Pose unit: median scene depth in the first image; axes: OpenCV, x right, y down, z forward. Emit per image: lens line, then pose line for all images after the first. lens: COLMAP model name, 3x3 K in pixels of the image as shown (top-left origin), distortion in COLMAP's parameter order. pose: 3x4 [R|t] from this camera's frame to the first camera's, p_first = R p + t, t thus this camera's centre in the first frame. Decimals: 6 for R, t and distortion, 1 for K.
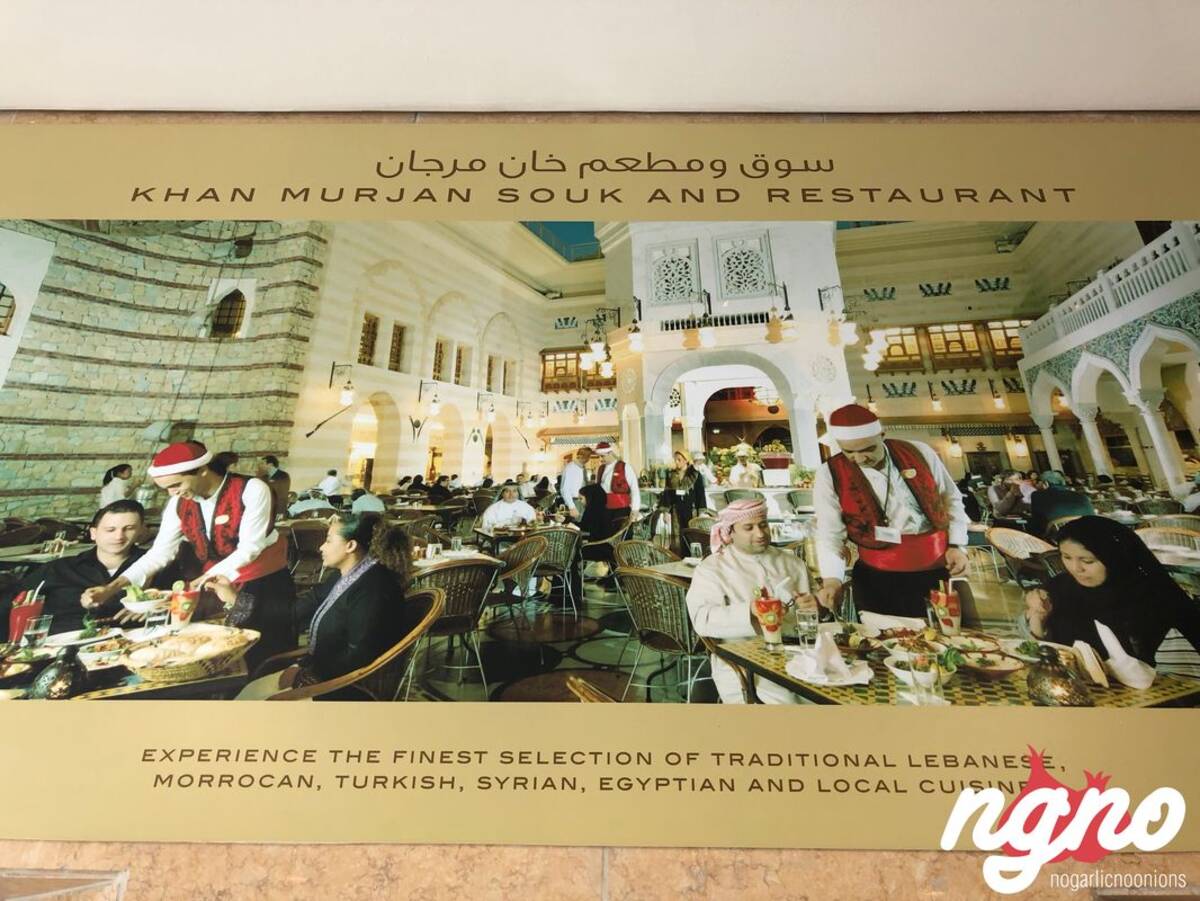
lens RADIAL K [[967.7, 0, 608.4], [0, 967.7, 439.7], [0, 0, 1]] dist [0.048776, -0.066465]
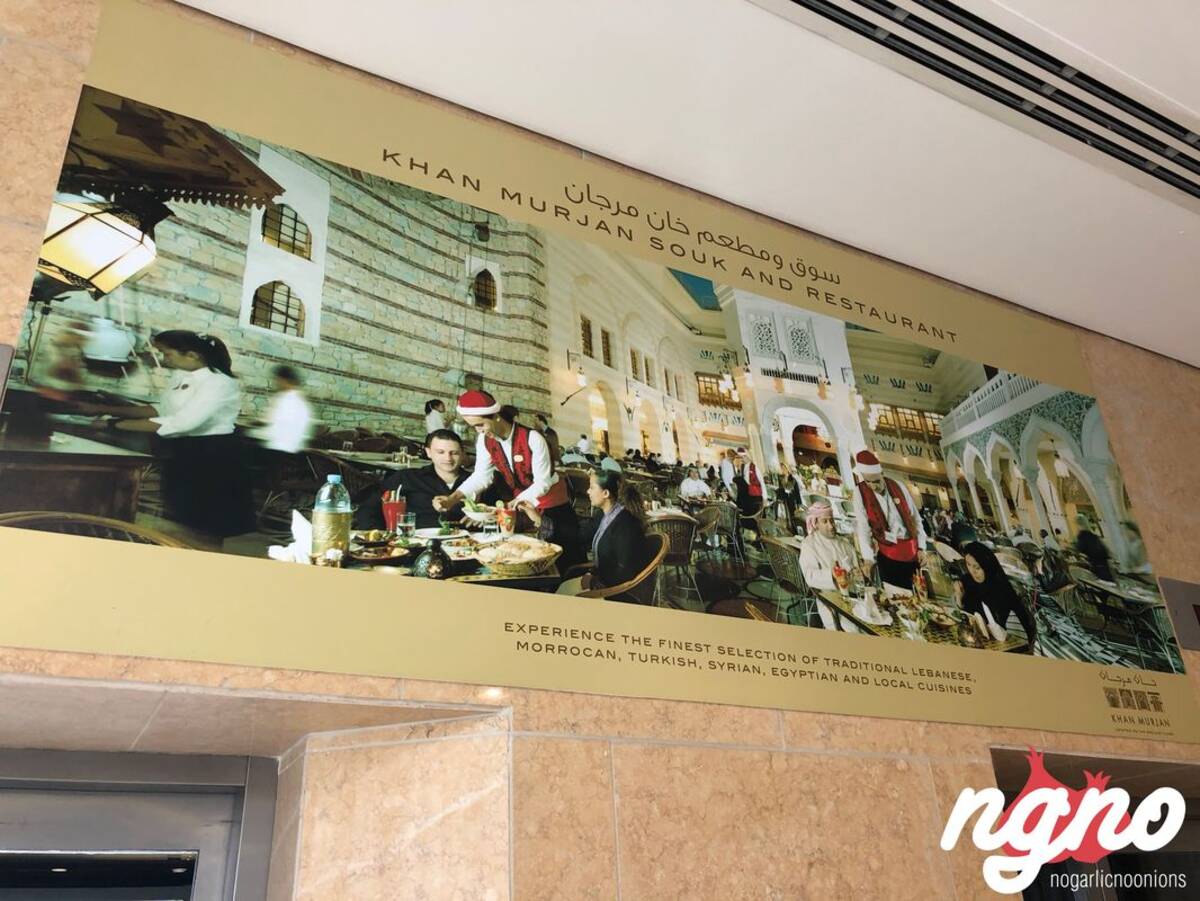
lens RADIAL K [[967.7, 0, 596.0], [0, 967.7, 456.6], [0, 0, 1]] dist [0.048776, -0.066465]
pose [[0.873952, 0.170015, 0.455304, -0.883995], [-0.194227, 0.980935, 0.006526, 0.049841], [-0.445514, -0.094136, 0.890312, -0.204708]]
